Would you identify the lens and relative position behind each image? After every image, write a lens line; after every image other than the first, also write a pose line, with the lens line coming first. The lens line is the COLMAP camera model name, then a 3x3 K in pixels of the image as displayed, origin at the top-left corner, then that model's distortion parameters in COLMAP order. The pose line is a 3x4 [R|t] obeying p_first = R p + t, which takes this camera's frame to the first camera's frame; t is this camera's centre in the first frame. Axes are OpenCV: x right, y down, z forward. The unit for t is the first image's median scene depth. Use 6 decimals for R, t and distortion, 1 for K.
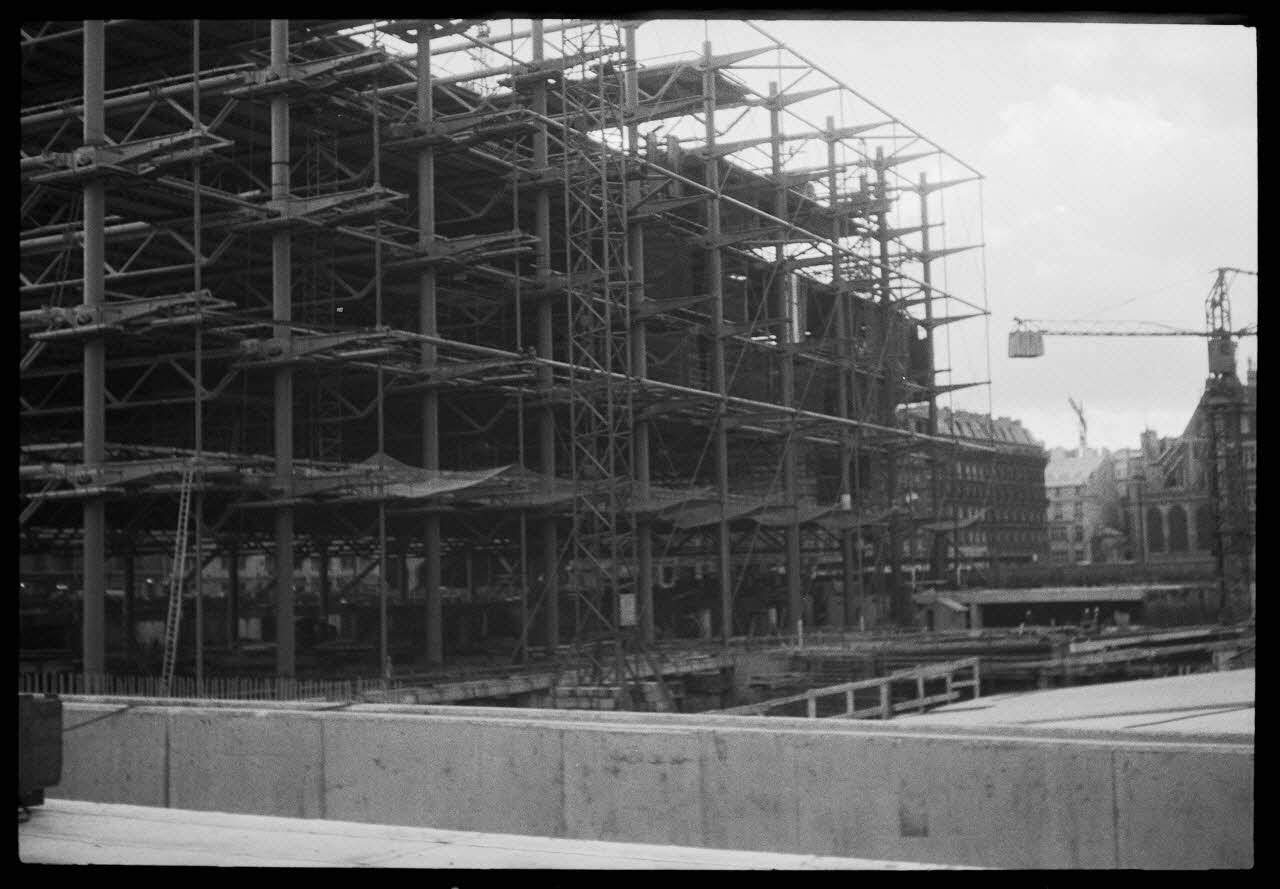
lens RADIAL K [[1733.7, 0, 621.2], [0, 1733.7, 471.8], [0, 0, 1]] dist [-0.018833, -0.050466]
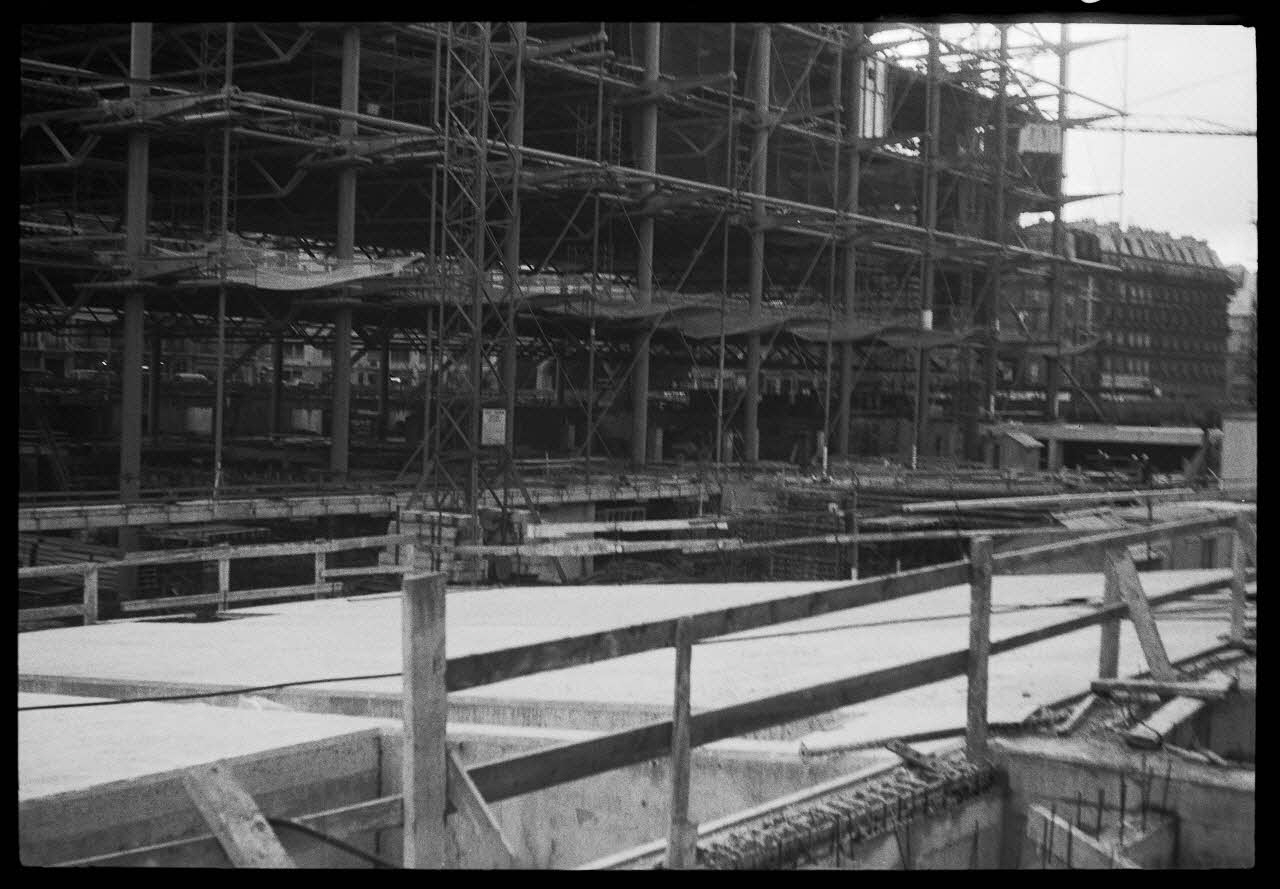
lens RADIAL K [[1713.4, 0, 635.5], [0, 1713.4, 470.9], [0, 0, 1]] dist [-0.010983, 0.020131]
pose [[0.988276, 0.062753, -0.139184, 0.126528], [-0.046524, 0.992049, 0.116936, -0.001616], [0.145415, -0.109090, 0.983338, 0.105048]]
